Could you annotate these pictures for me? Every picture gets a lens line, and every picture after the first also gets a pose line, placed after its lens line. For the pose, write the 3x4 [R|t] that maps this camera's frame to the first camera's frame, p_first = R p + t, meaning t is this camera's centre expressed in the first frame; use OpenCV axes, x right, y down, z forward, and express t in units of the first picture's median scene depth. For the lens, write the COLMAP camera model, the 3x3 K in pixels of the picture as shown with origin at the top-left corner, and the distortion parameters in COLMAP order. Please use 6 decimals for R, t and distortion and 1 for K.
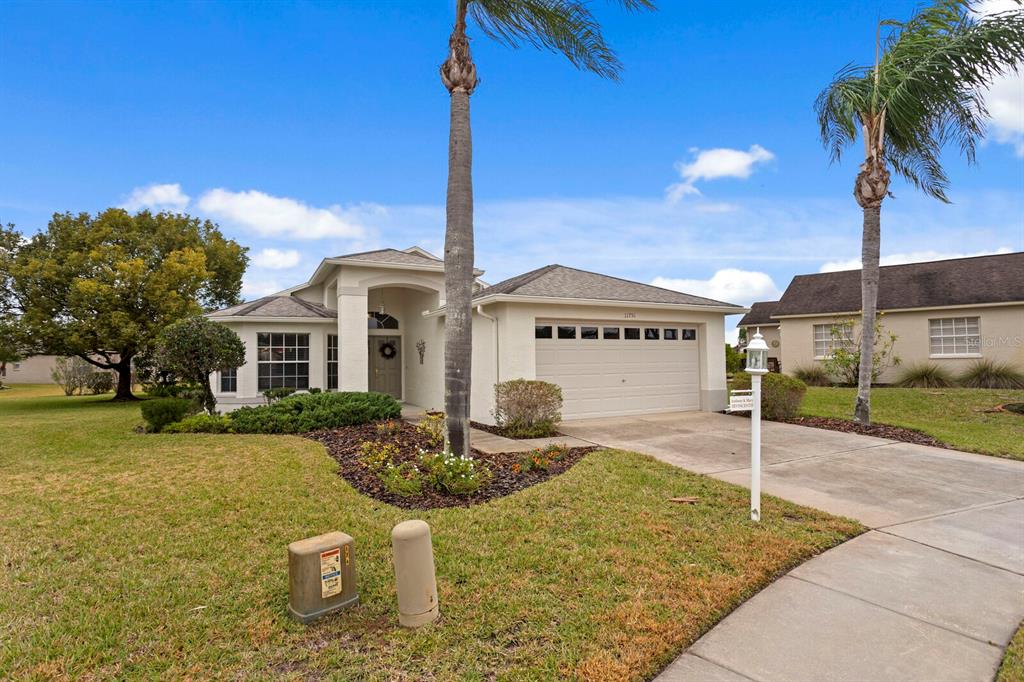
lens RADIAL K [[507.0, 0, 503.1], [0, 507.0, 341.9], [0, 0, 1]] dist [0.000759, 0.002685]
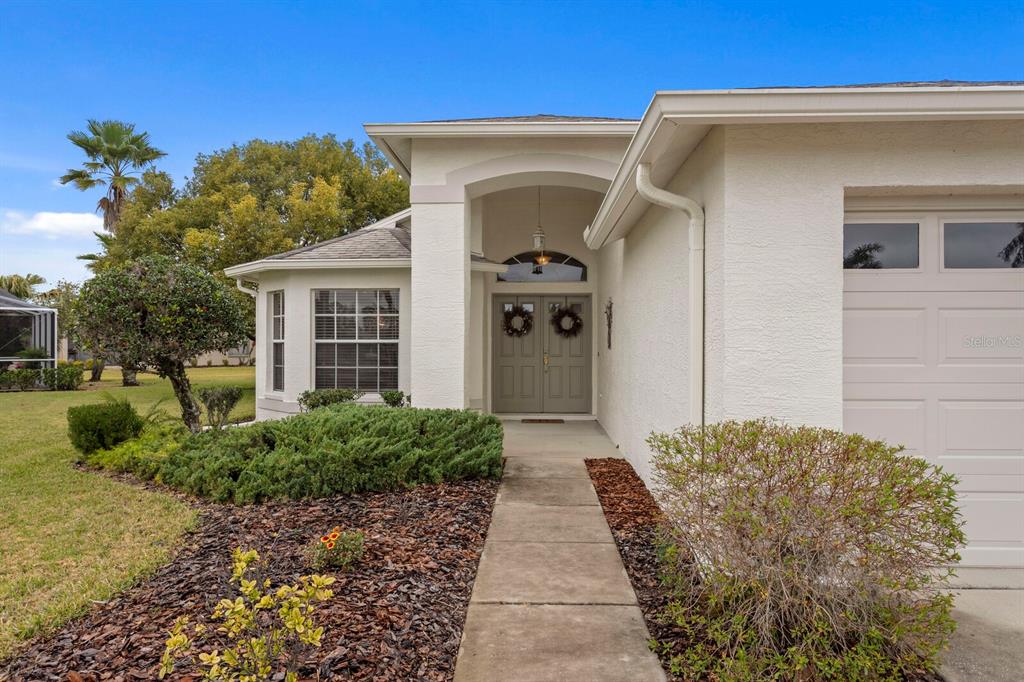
lens RADIAL K [[658.1, 0, 510.7], [0, 658.1, 330.7], [0, 0, 1]] dist [0.004682, 0.000293]
pose [[0.884593, 0.002905, -0.466355, 0.059192], [0.007233, 0.999775, 0.019946, 0.016853], [0.466308, -0.021017, 0.884373, 0.502321]]
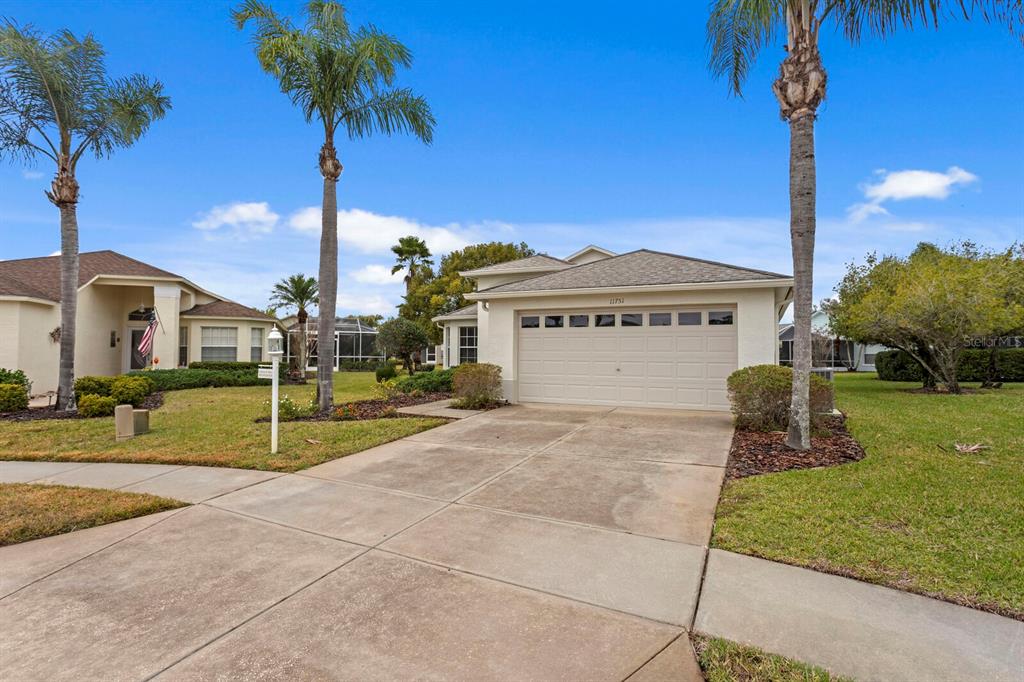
lens RADIAL K [[507.0, 0, 511.8], [0, 507.0, 345.9], [0, 0, 1]] dist [0.000759, 0.002685]
pose [[0.644477, 0.008167, -0.764580, 0.768560], [0.016055, 0.999578, 0.024210, 0.004844], [0.764455, -0.027878, 0.644074, 0.217173]]
